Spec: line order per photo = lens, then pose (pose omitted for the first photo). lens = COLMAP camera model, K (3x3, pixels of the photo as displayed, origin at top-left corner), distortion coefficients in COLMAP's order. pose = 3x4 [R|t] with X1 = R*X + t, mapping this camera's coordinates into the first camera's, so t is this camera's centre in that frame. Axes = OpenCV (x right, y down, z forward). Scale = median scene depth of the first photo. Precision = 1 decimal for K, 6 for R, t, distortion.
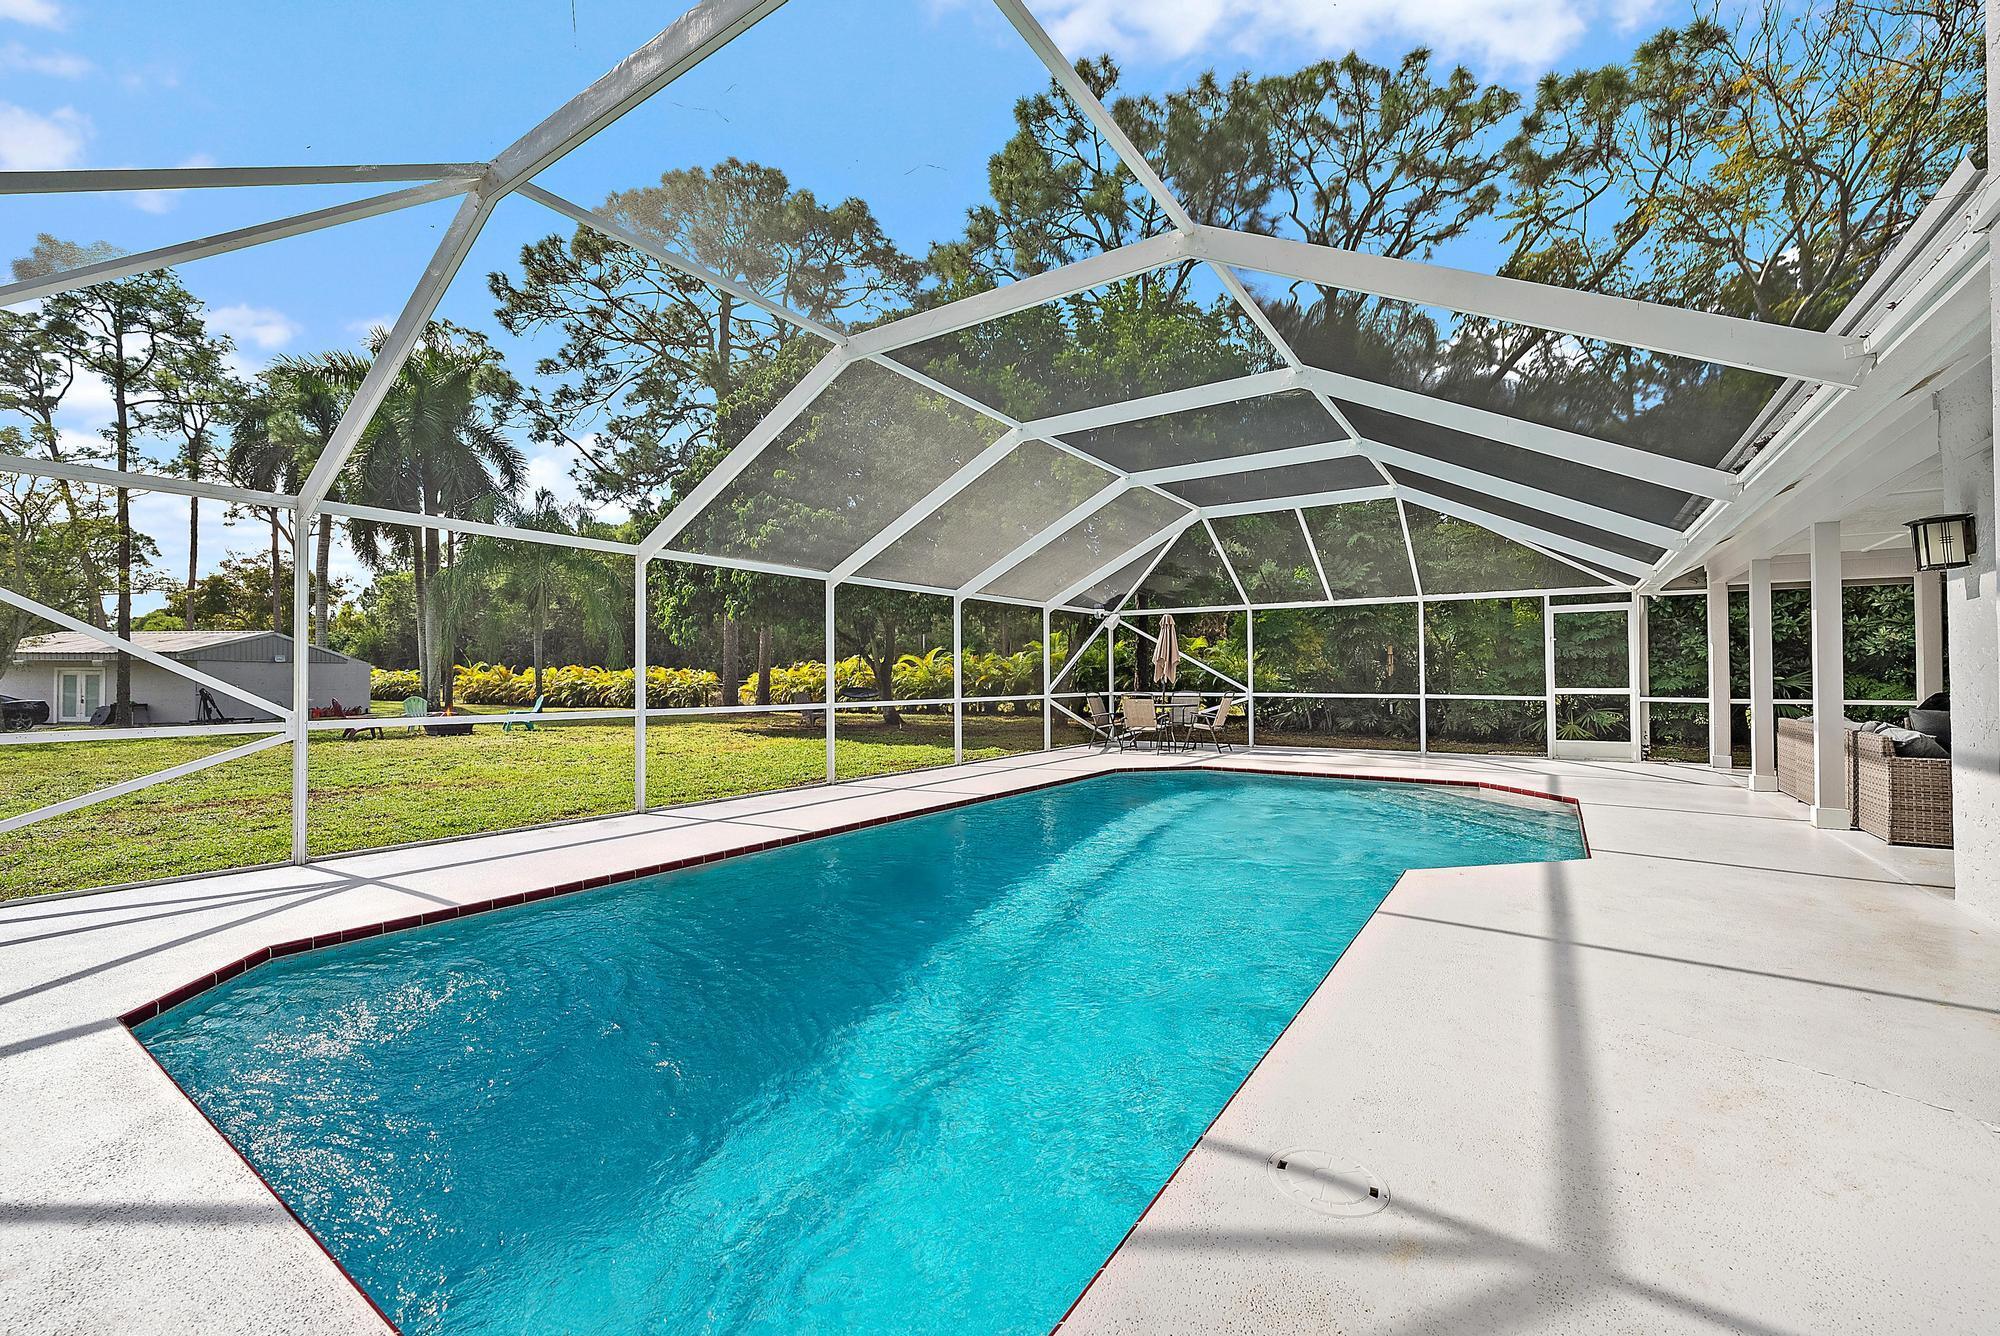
lens RADIAL K [[802.7, 0, 1002.2], [0, 802.7, 667.3], [0, 0, 1]] dist [0.000427, 0.001186]
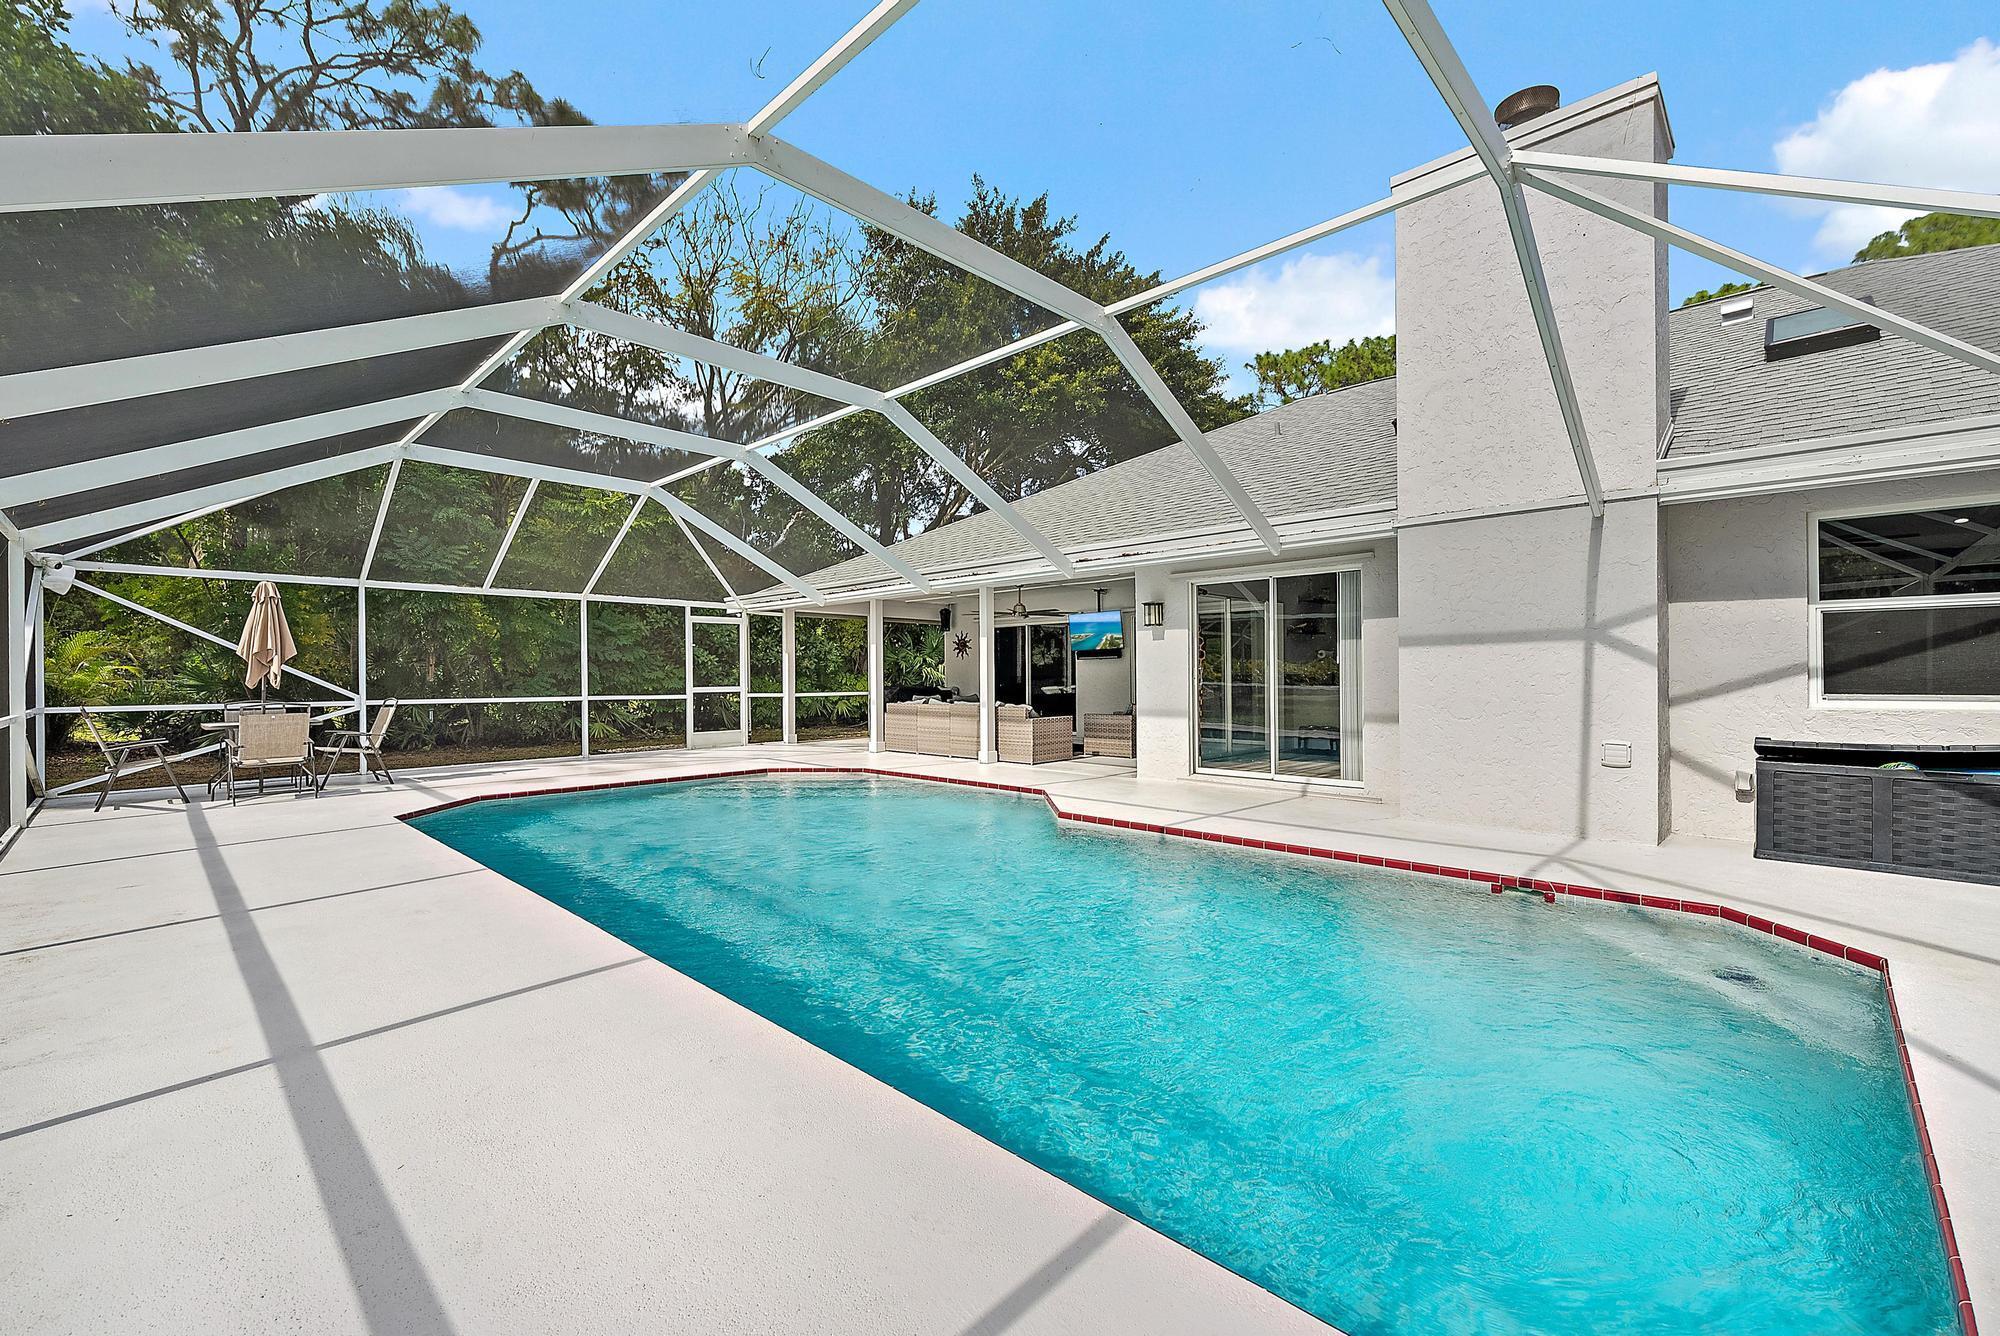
lens RADIAL K [[835.6, 0, 1003.2], [0, 835.6, 667.6], [0, 0, 1]] dist [-0.001217, -0.000214]
pose [[0.175659, 0.010345, 0.984397, -0.409055], [-0.006223, 0.999936, -0.009398, 0.005967], [-0.984431, -0.004475, 0.175712, 0.352105]]
